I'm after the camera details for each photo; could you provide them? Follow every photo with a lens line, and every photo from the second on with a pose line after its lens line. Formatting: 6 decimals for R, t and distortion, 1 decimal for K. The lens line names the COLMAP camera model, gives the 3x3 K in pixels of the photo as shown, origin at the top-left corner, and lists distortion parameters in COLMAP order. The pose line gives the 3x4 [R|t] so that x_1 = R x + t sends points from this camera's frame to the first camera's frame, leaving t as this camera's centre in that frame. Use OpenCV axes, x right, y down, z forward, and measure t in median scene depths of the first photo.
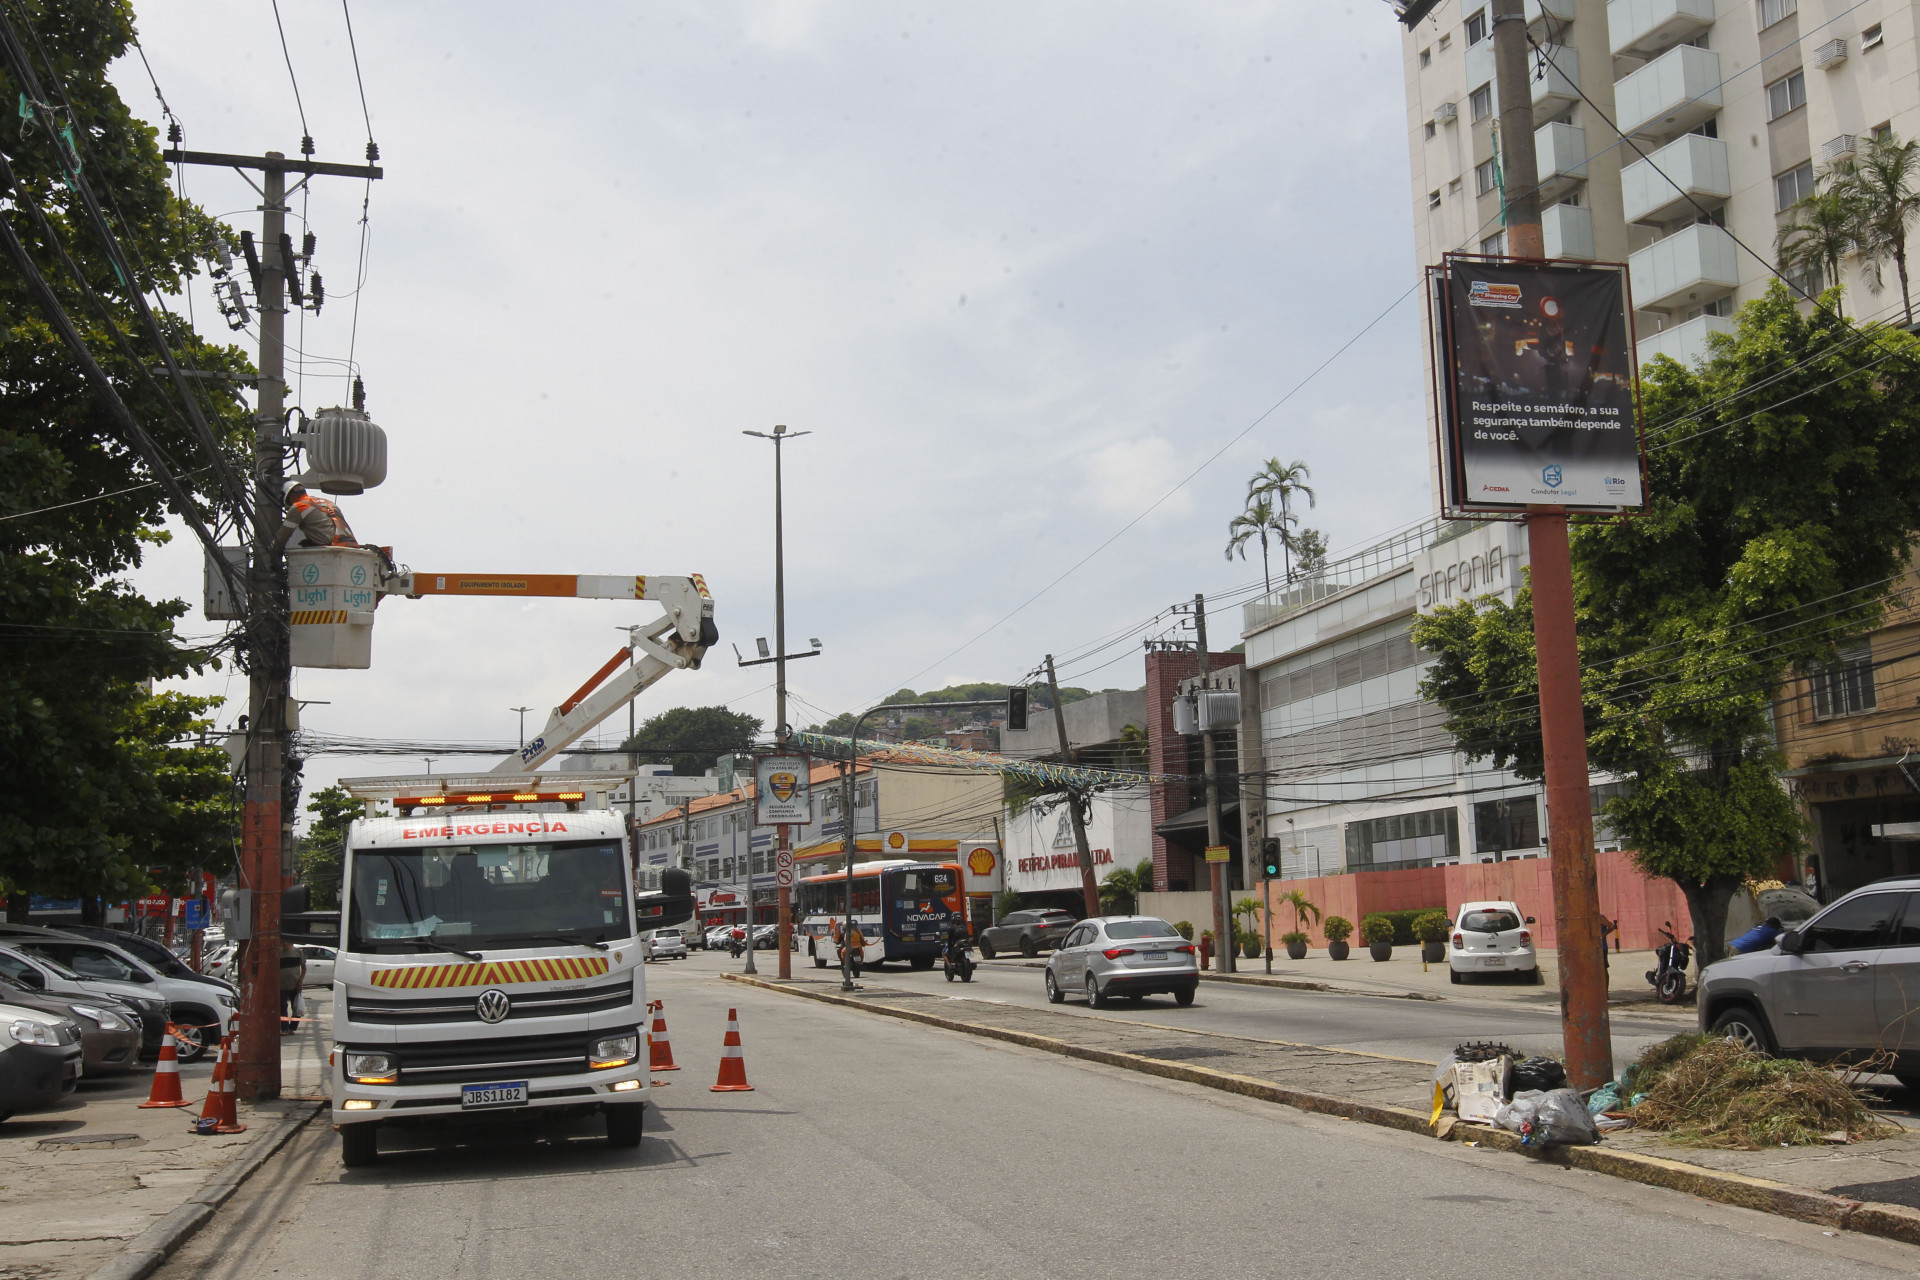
lens RADIAL K [[1920.4, 0, 960.0], [0, 1920.4, 640.0], [0, 0, 1]] dist [-0.035693, 0.106479]
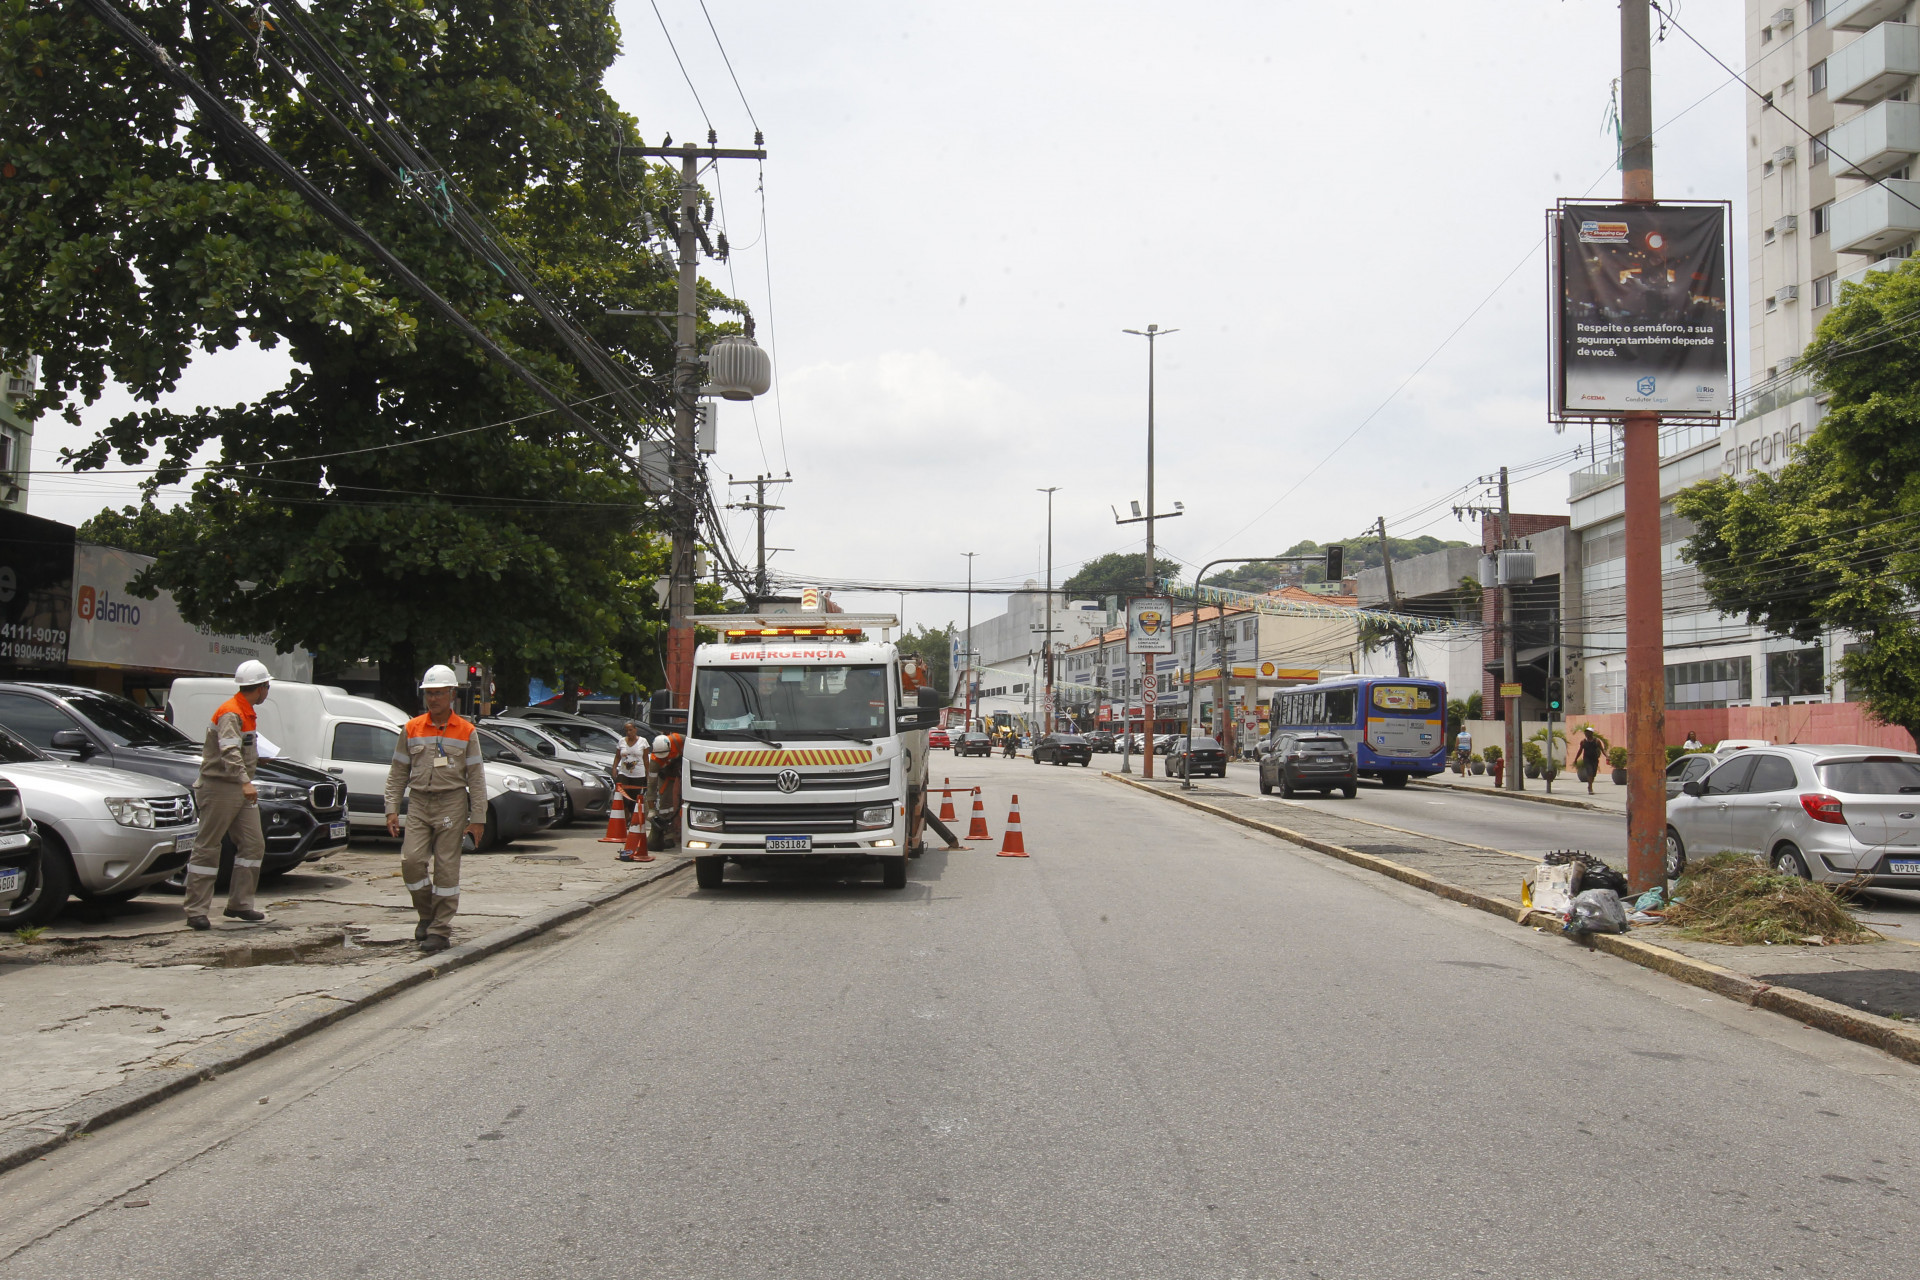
lens RADIAL K [[1618.2, 0, 960.0], [0, 1618.2, 640.0], [0, 0, 1]] dist [-0.063047, 0.096734]
pose [[0.968045, 0.027835, -0.249226, 0.072163], [-0.005434, 0.995916, 0.090124, -0.007604], [0.250717, -0.085889, 0.964243, -0.040090]]
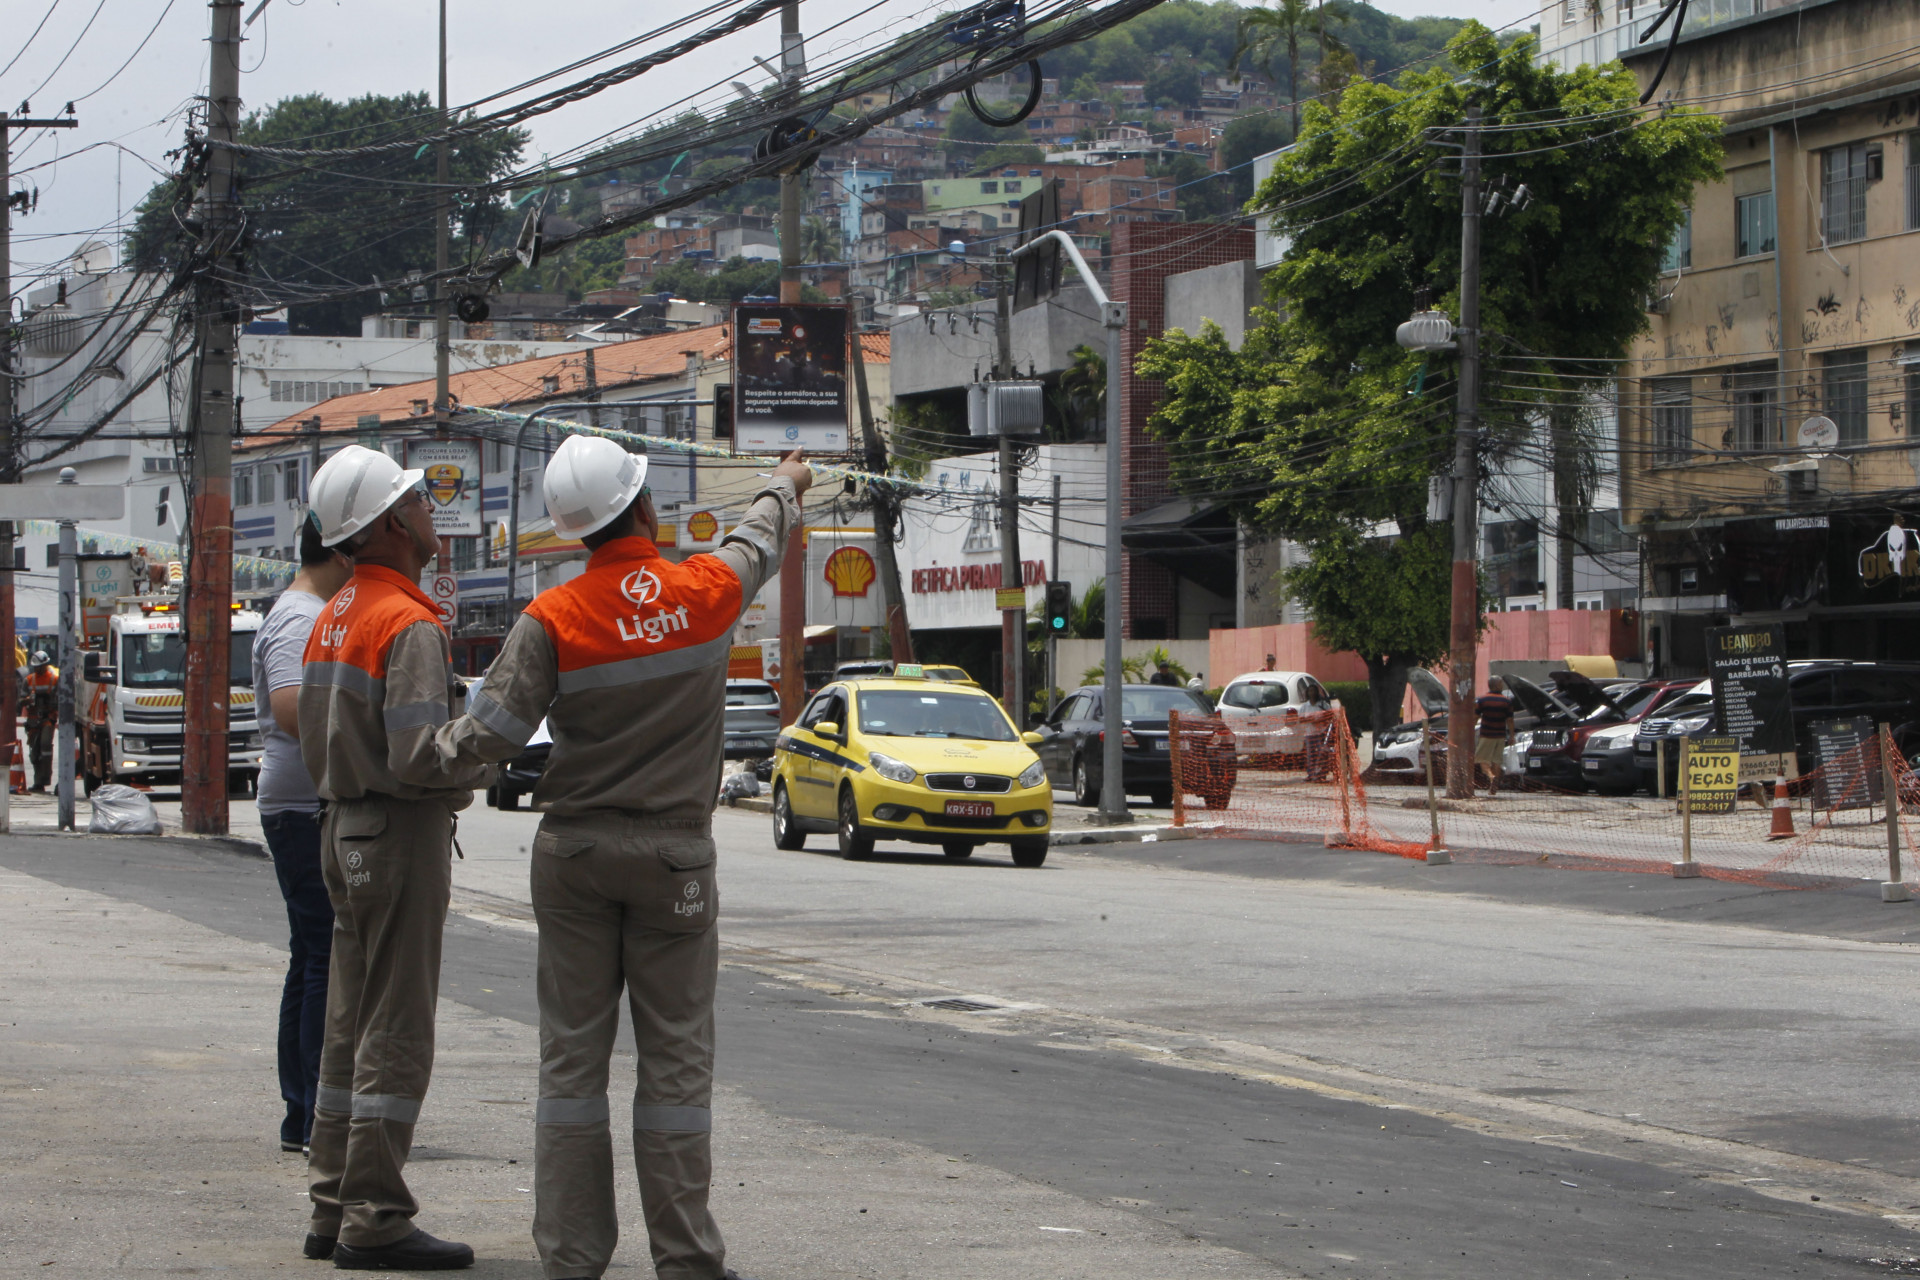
lens RADIAL K [[9386.2, 0, 960.0], [0, 9386.2, 640.0], [0, 0, 1]] dist [-0.207034, 11.584100]
pose [[0.996922, 0.024104, -0.074598, 0.532938], [-0.013306, 0.989777, 0.141998, -0.537813], [0.077258, -0.140569, 0.987052, -3.589021]]
